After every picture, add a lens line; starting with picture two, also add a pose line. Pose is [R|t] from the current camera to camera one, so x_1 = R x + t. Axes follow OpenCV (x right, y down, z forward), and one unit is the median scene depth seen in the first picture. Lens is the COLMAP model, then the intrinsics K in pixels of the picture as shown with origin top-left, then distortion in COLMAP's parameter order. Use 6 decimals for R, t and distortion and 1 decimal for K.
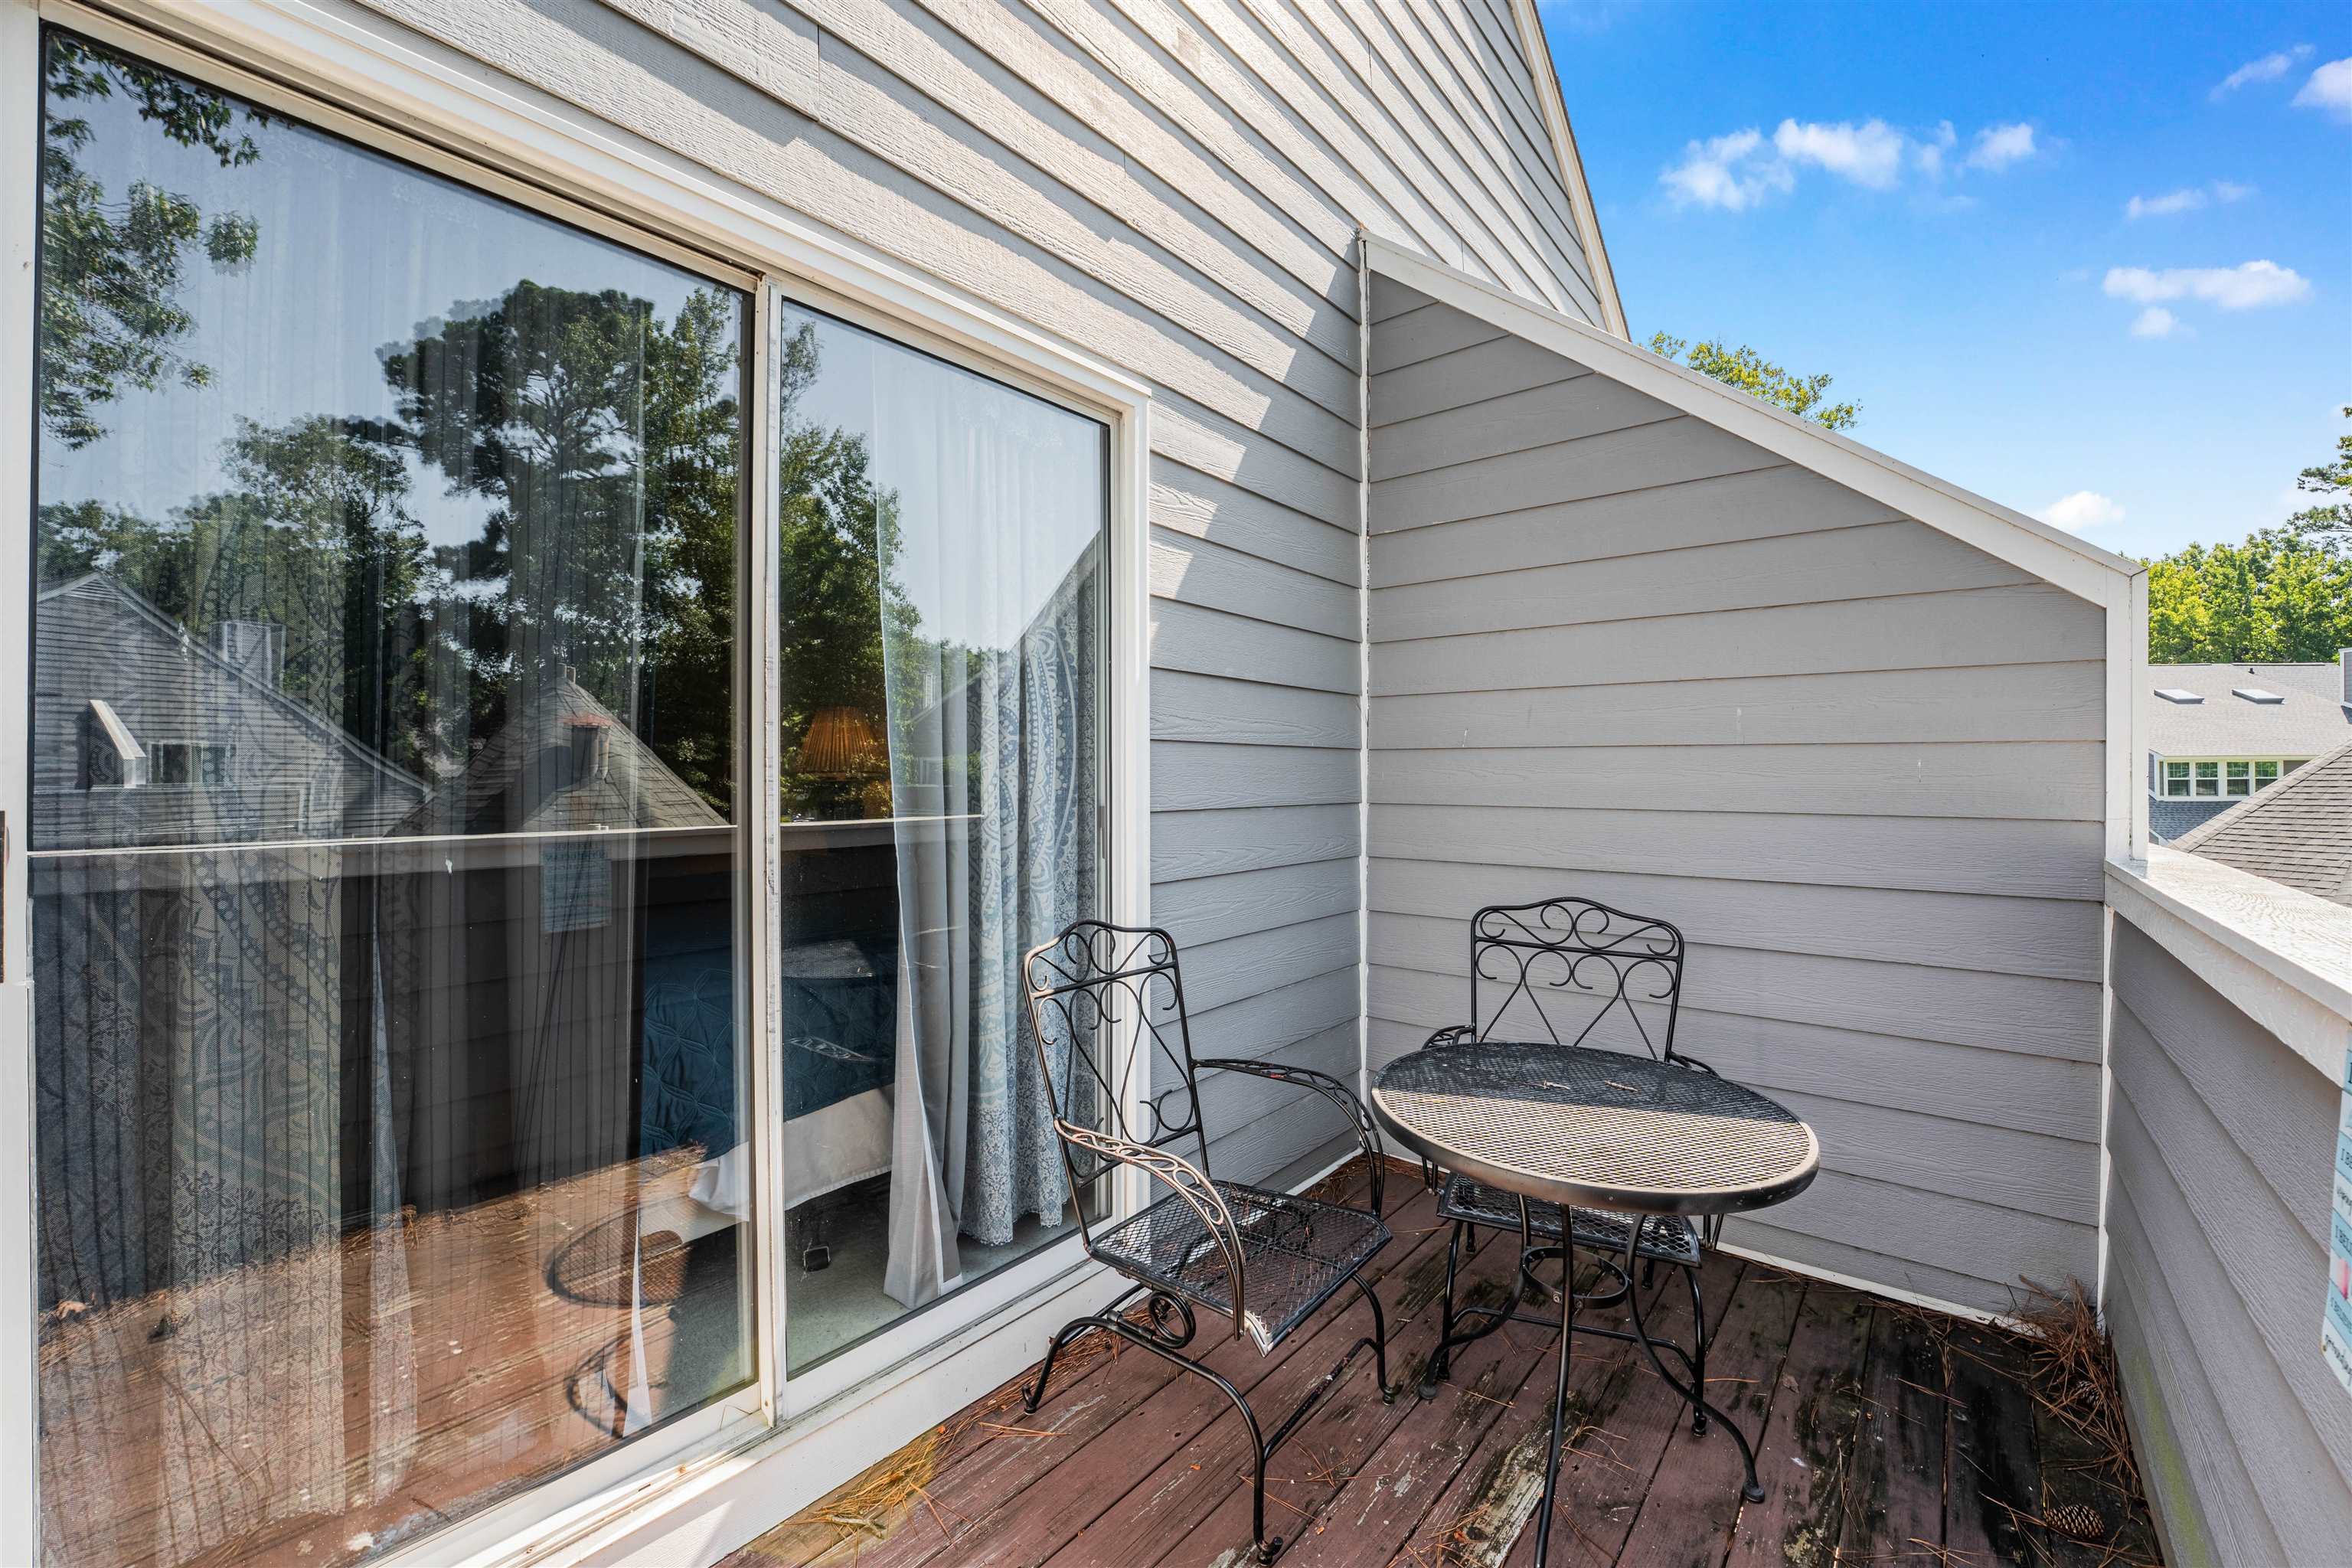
lens RADIAL K [[943.9, 0, 1176.0], [0, 943.9, 784.0], [0, 0, 1]] dist [-0.029752, 0.000073]
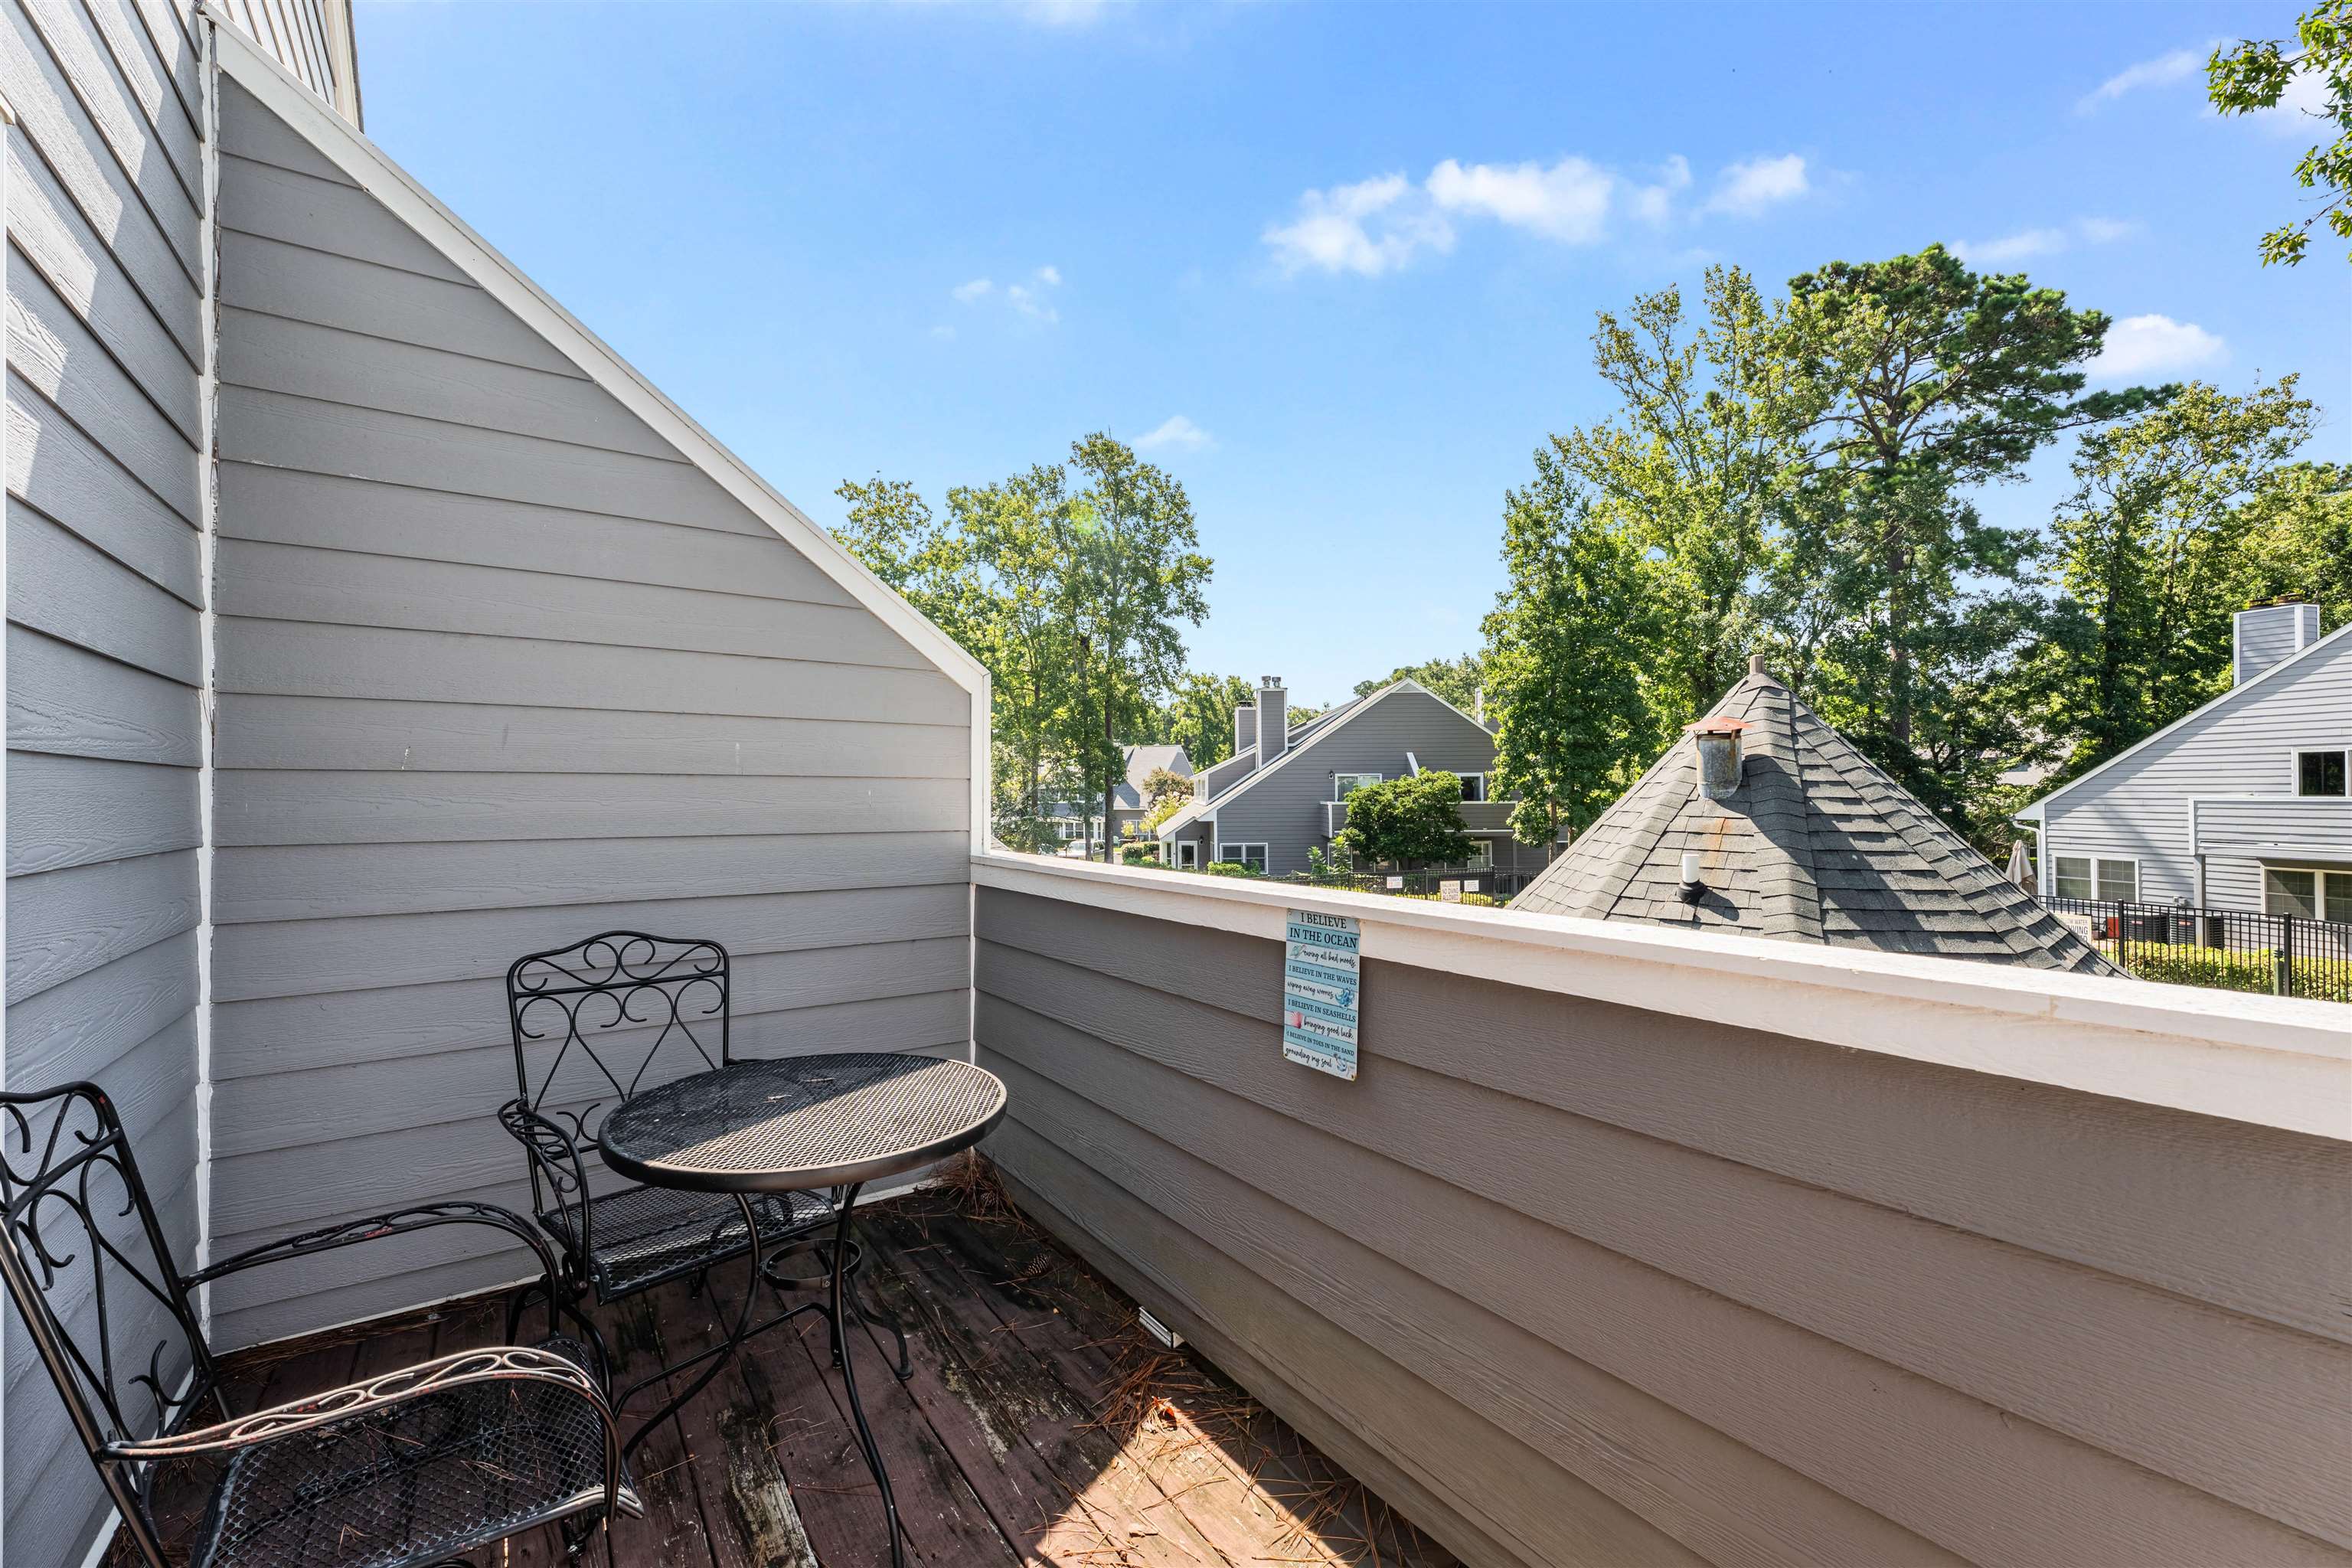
lens RADIAL K [[929.7, 0, 1182.5], [0, 929.7, 785.0], [0, 0, 1]] dist [-0.000500, 0.000006]
pose [[0.271596, 0.008345, 0.962375, -0.361551], [0.011311, 0.999866, -0.011862, -0.011890], [-0.962345, 0.014107, 0.271465, 0.193974]]
